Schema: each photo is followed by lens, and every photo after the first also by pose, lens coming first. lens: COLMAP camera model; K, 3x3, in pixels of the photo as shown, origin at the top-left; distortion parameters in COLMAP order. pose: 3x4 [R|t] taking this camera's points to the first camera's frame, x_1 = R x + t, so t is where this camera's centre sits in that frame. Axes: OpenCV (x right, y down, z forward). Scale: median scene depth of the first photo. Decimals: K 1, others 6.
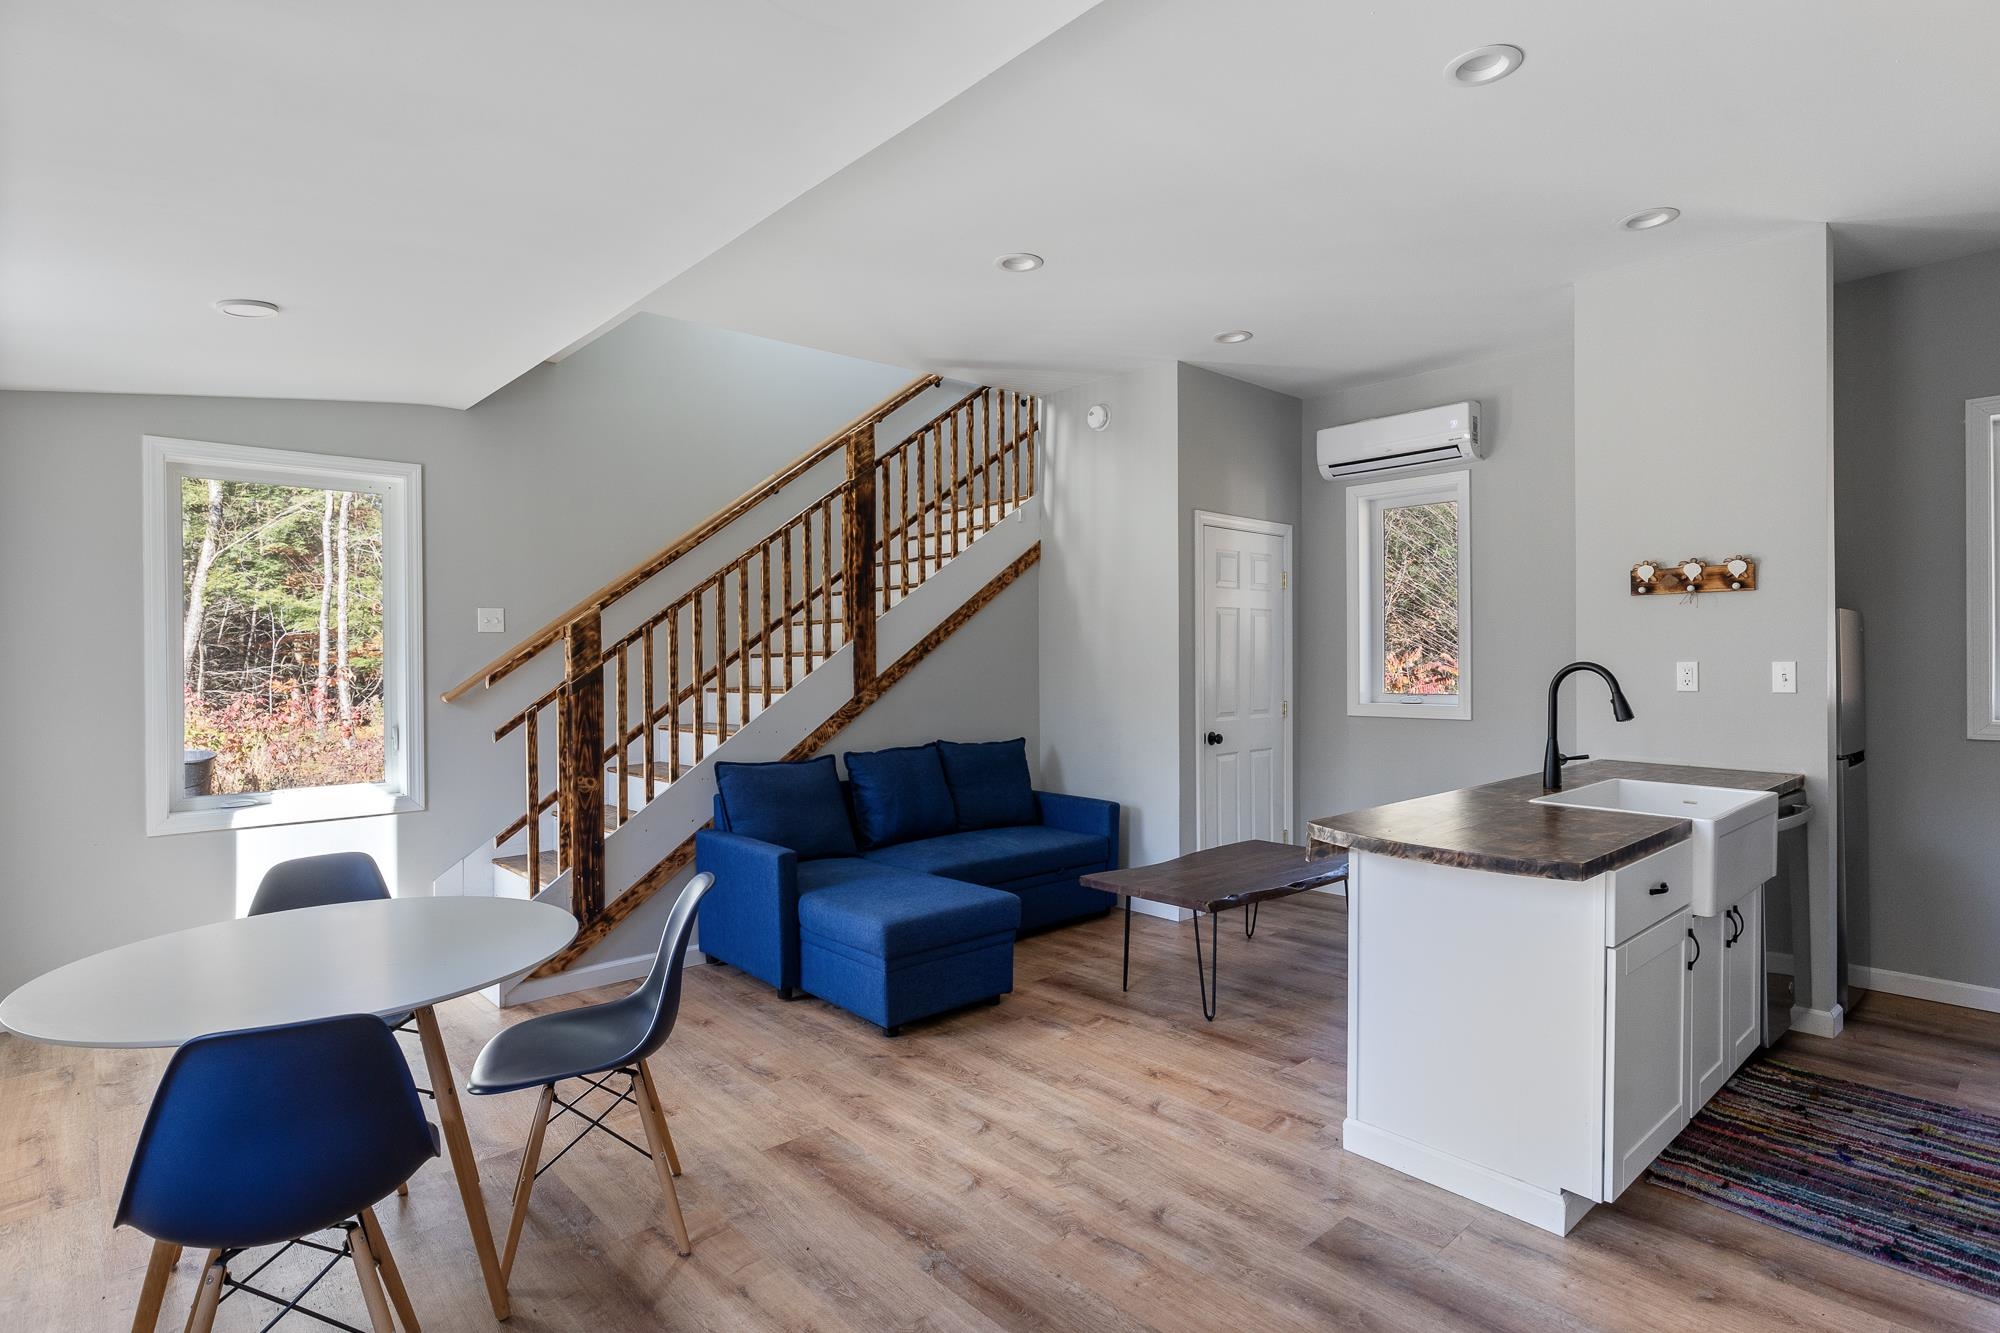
lens RADIAL K [[1007.0, 0, 993.6], [0, 1007.0, 660.9], [0, 0, 1]] dist [-0.002097, 0.000072]
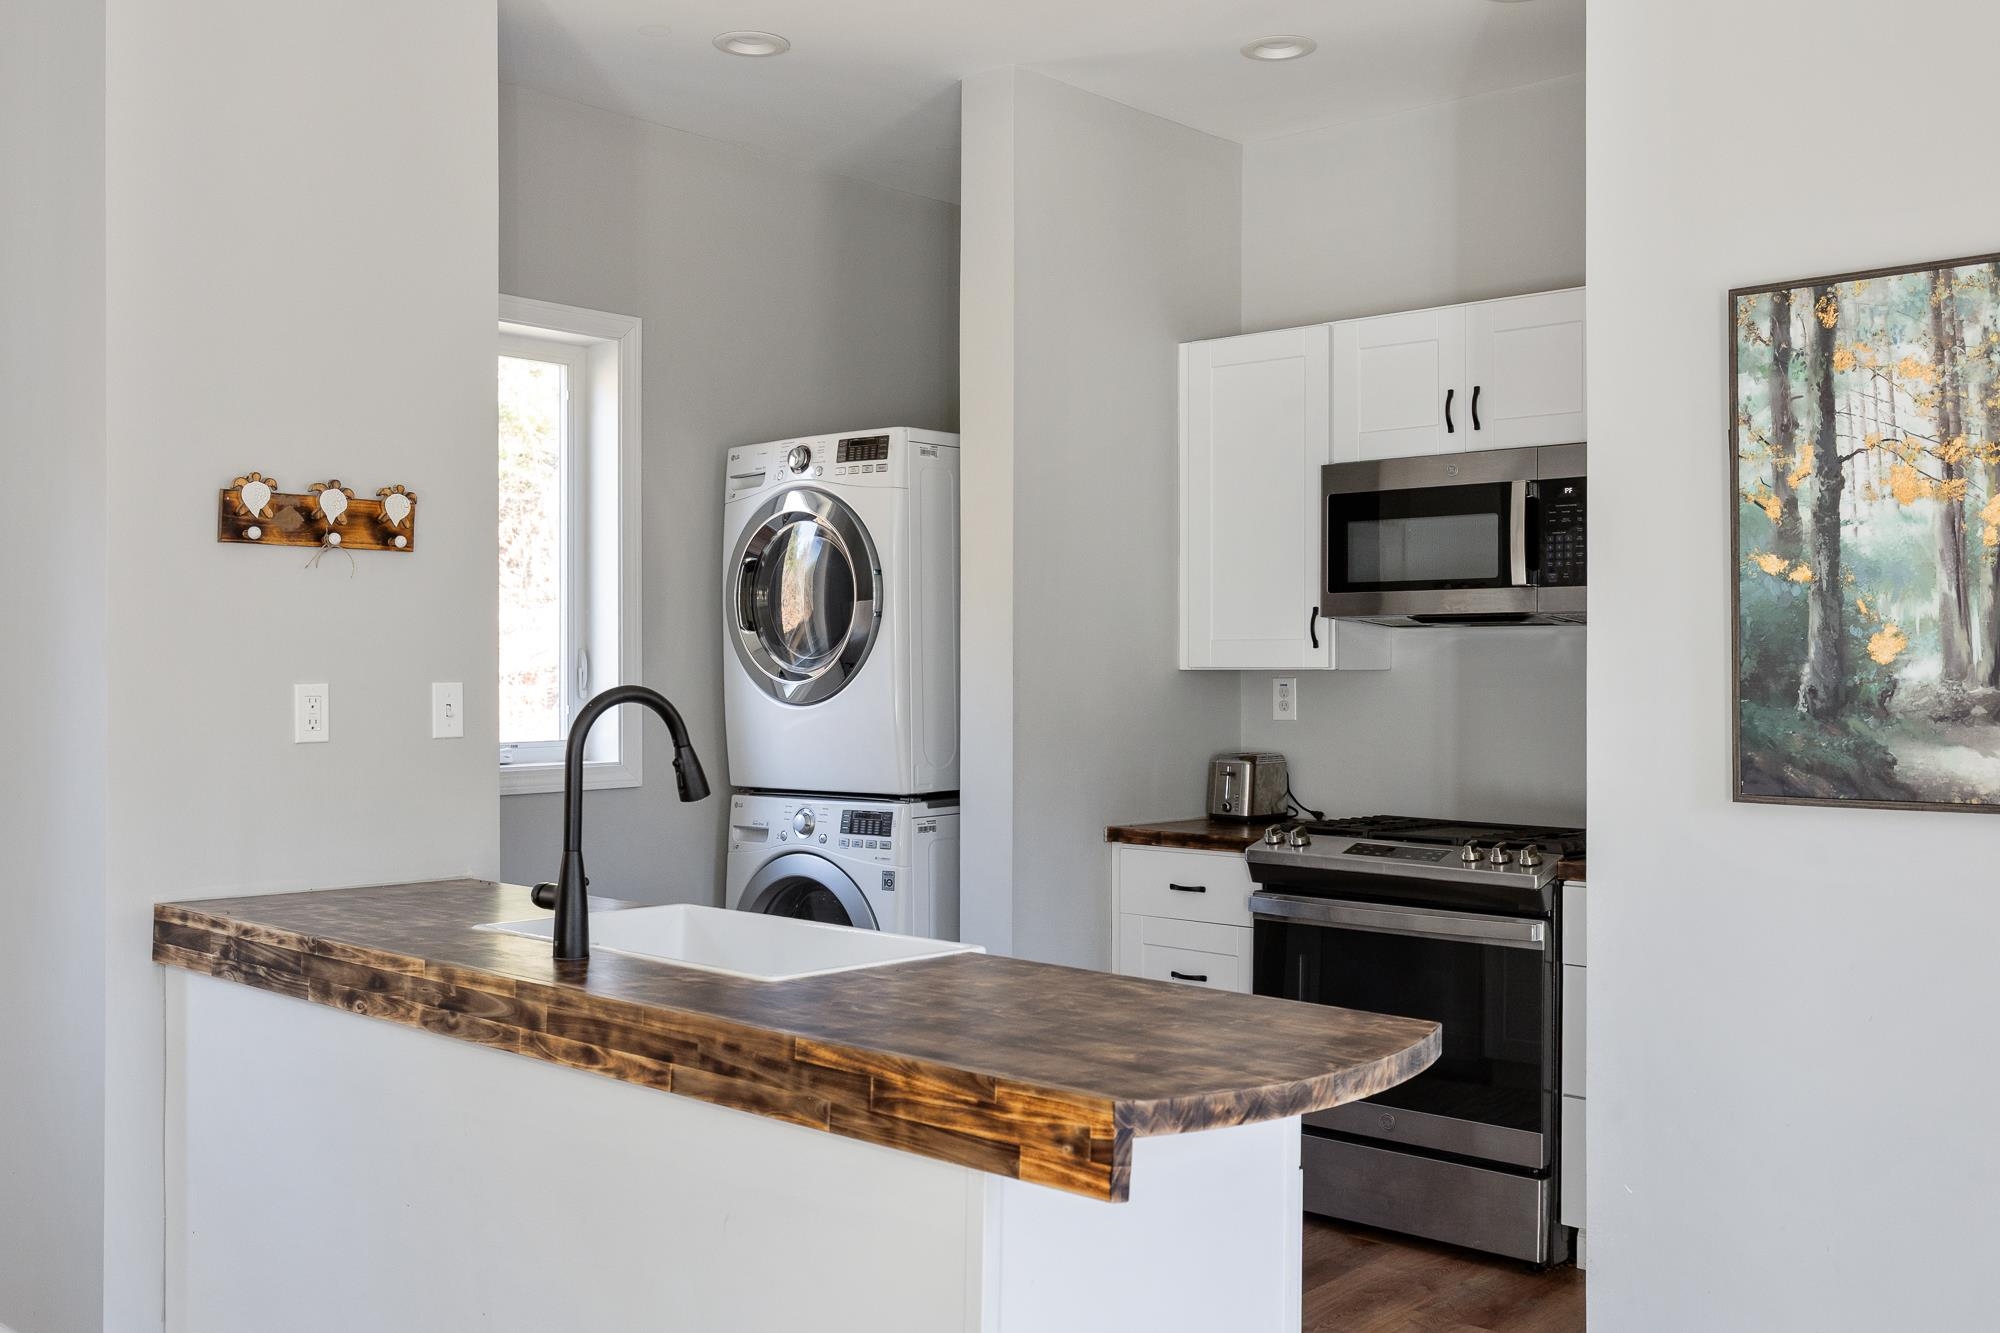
lens RADIAL K [[1864.6, 0, 984.1], [0, 1864.6, 654.7], [0, 0, 1]] dist [0.010246, -0.008989]
pose [[-0.107214, 0.009955, 0.994186, -0.258334], [-0.000297, 0.999950, -0.010045, -0.004014], [-0.994236, -0.001372, -0.107205, 0.721589]]
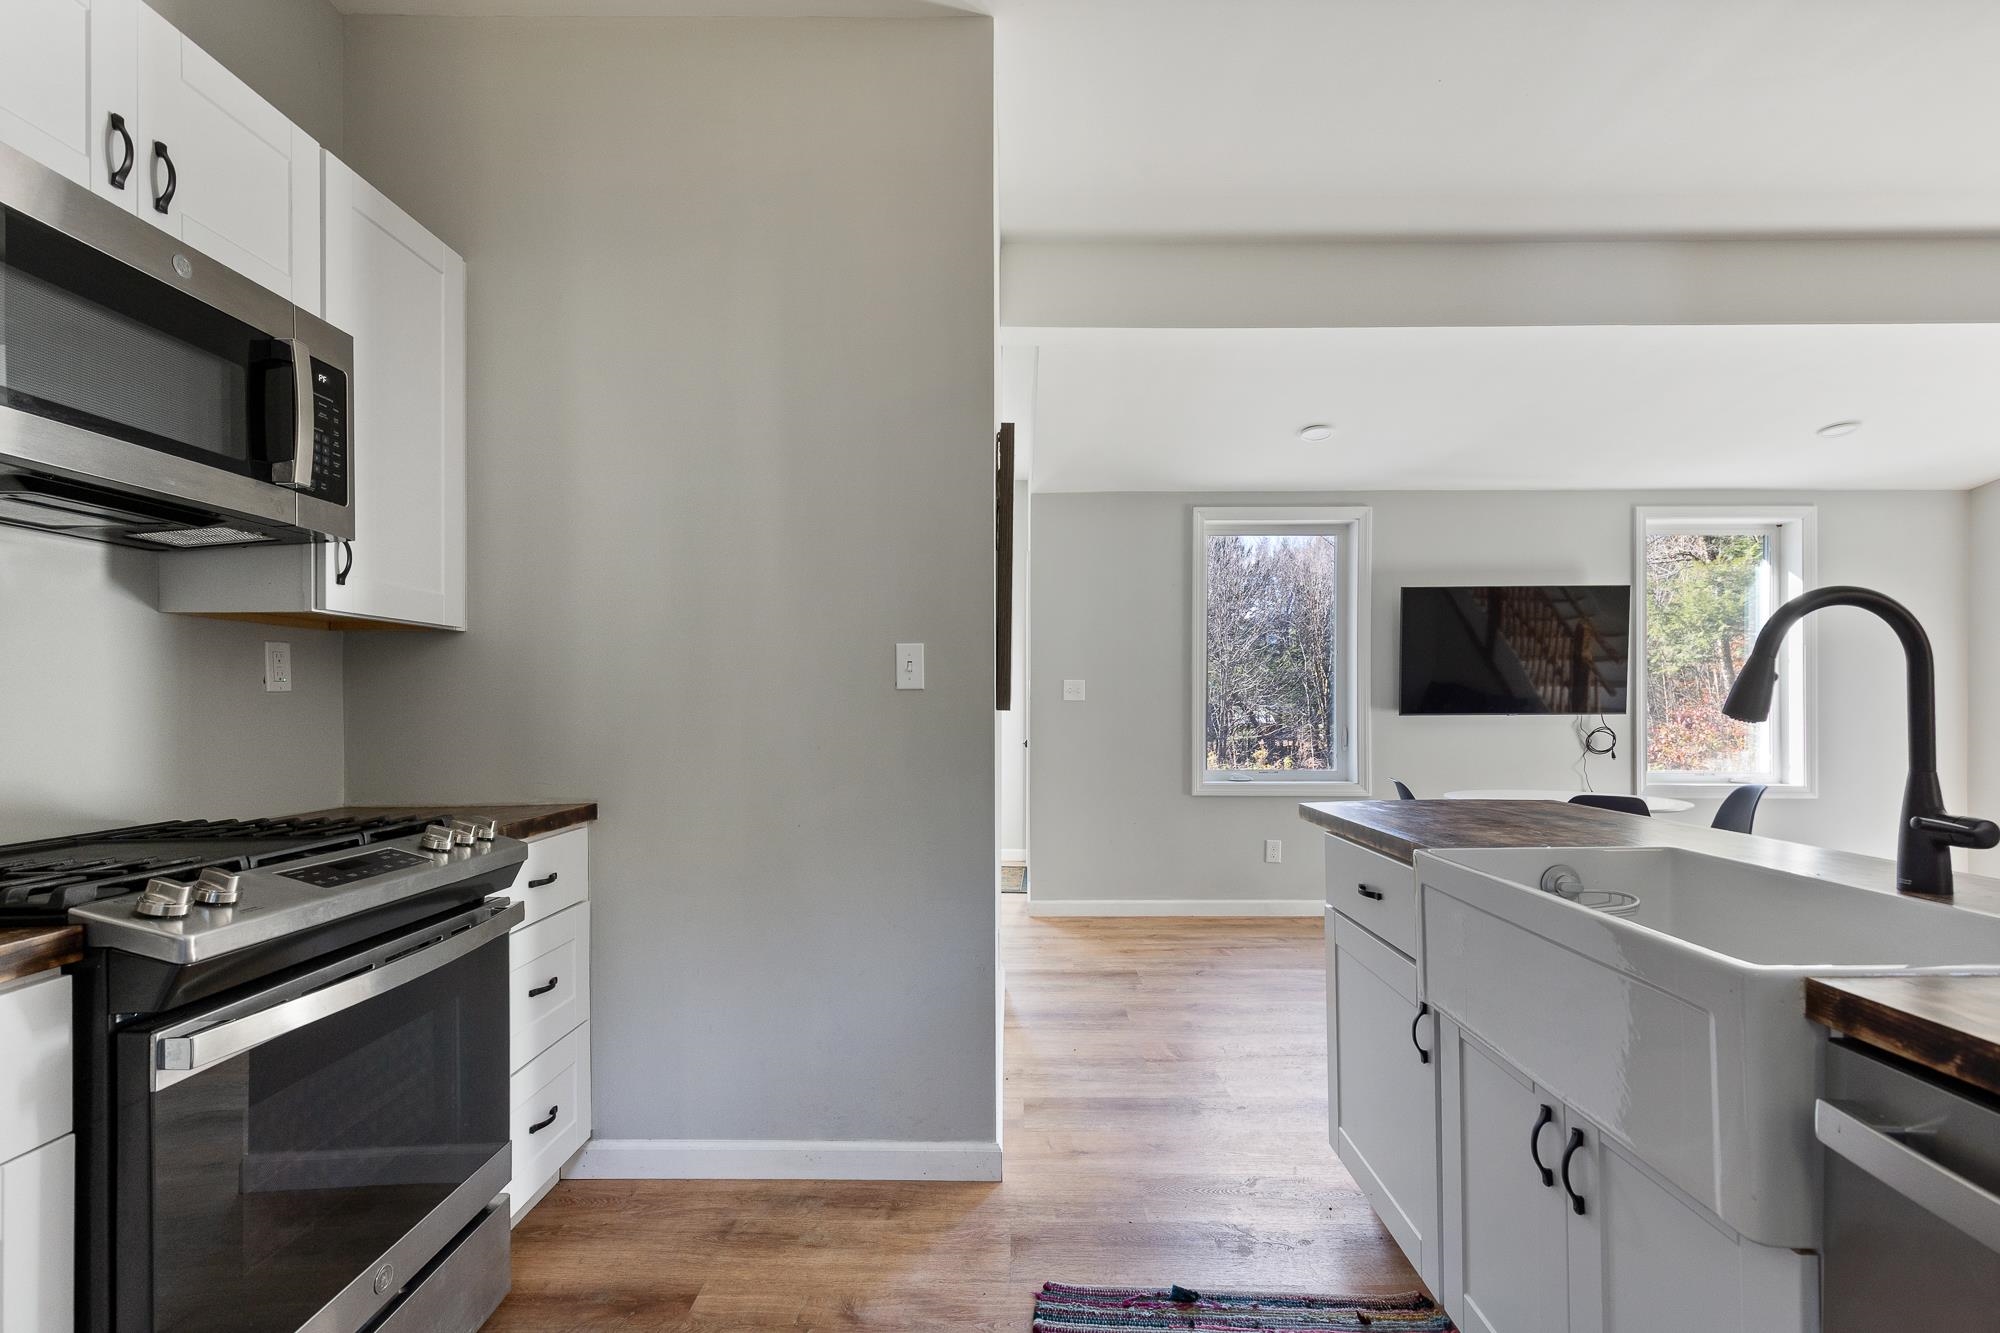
lens RADIAL K [[922.8, 0, 1001.3], [0, 922.8, 698.3], [0, 0, 1]] dist [0.001647, 0.000188]
pose [[-0.682817, 0.001598, -0.730588, 0.867428], [0.004113, 0.999990, -0.001657, 0.037242], [0.730578, -0.004137, -0.682817, 0.783685]]
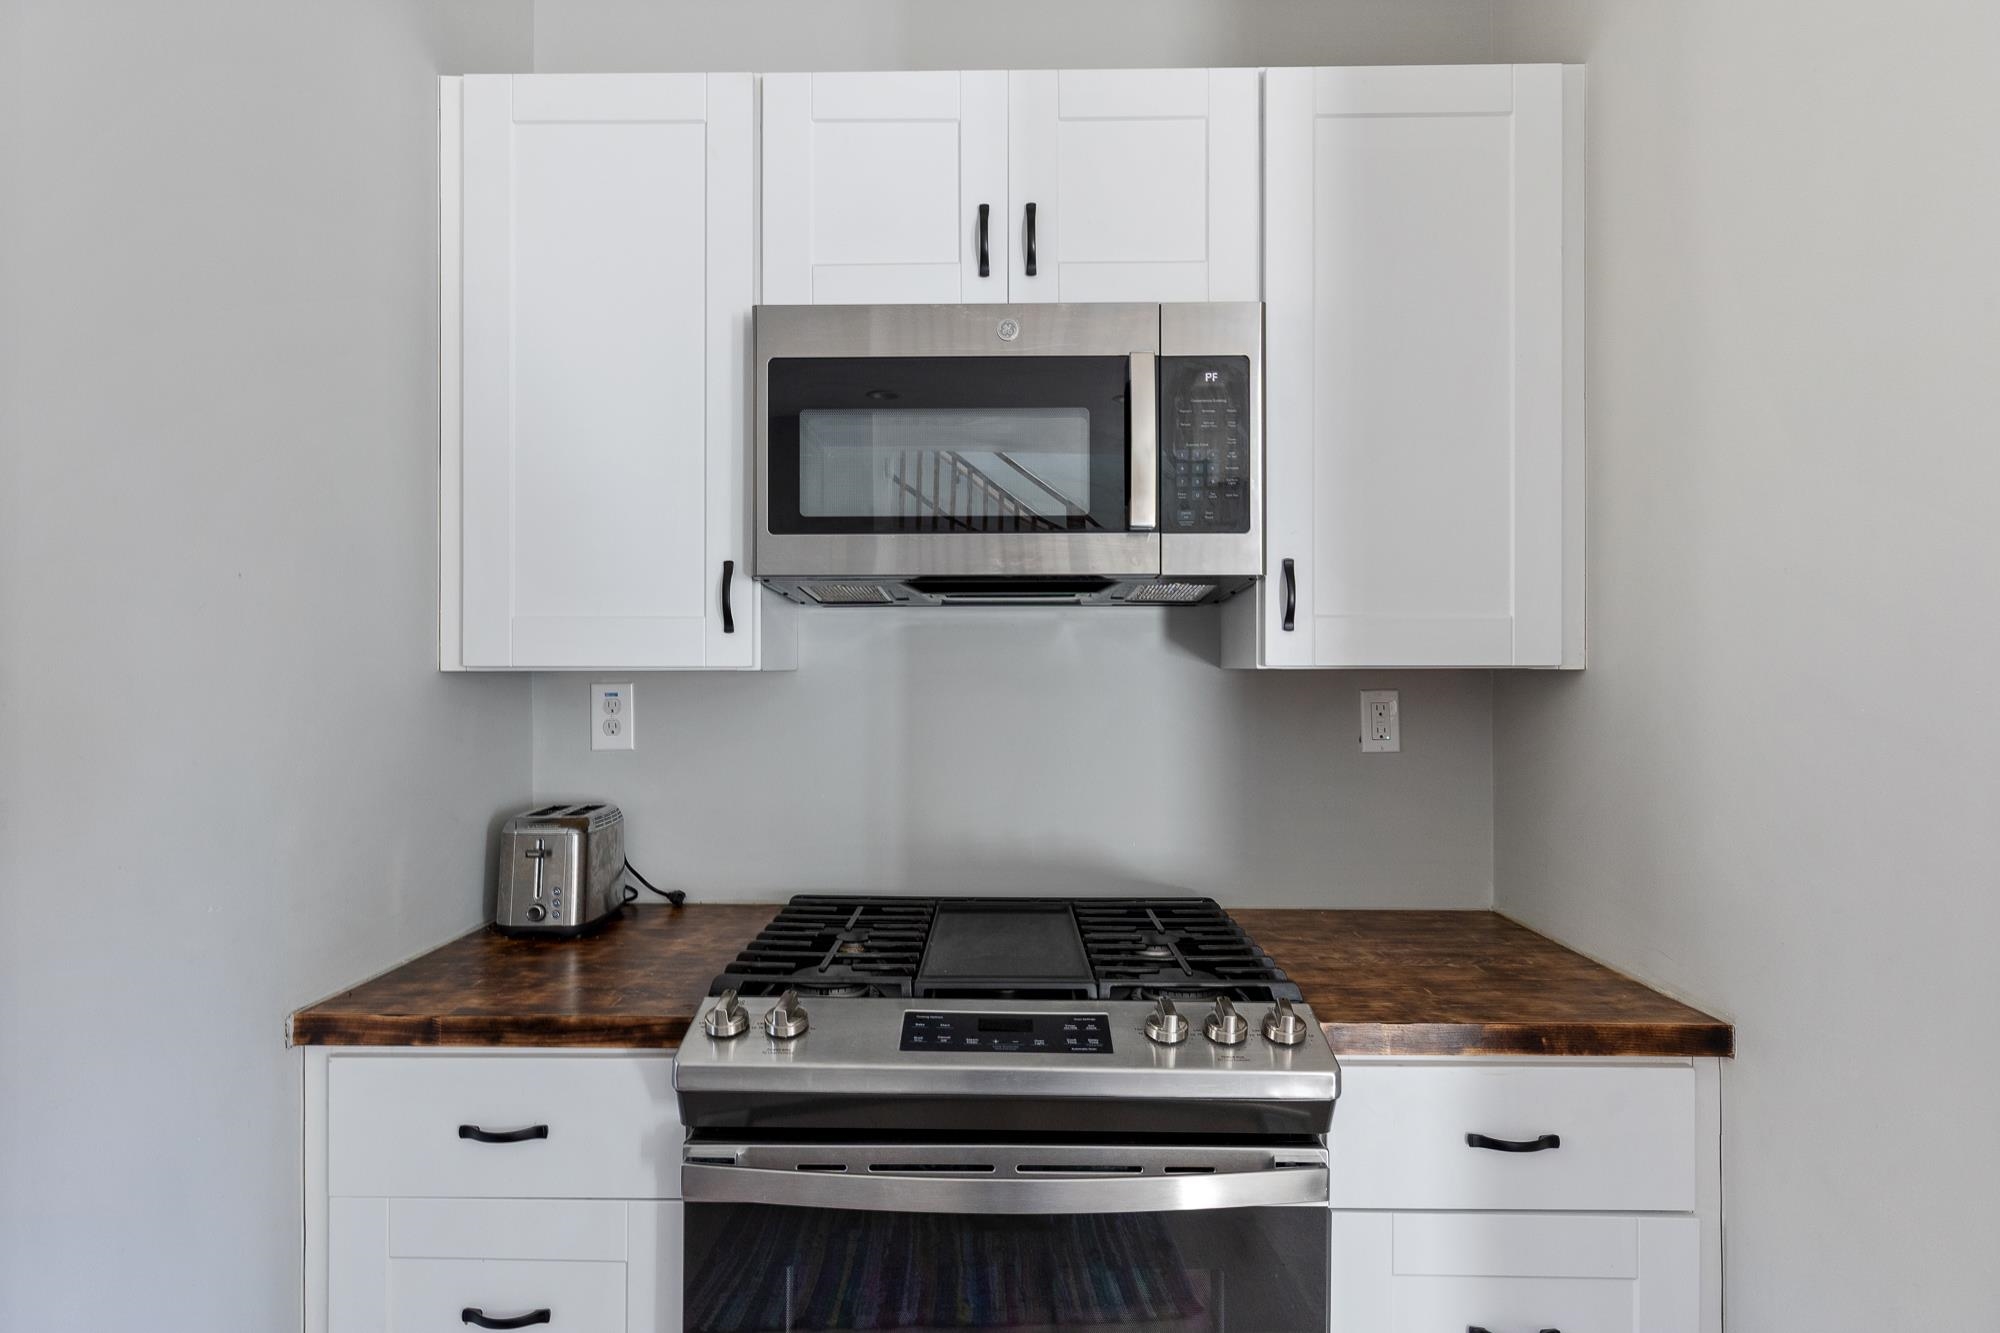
lens RADIAL K [[1048.9, 0, 1000.0], [0, 1048.9, 665.6], [0, 0, 1]] dist [-0.000223, -0.000149]
pose [[-0.730290, 0.005569, 0.683115, 0.572734], [0.004570, 0.999984, -0.003267, -0.006451], [-0.683122, 0.000736, -0.730304, 0.596030]]
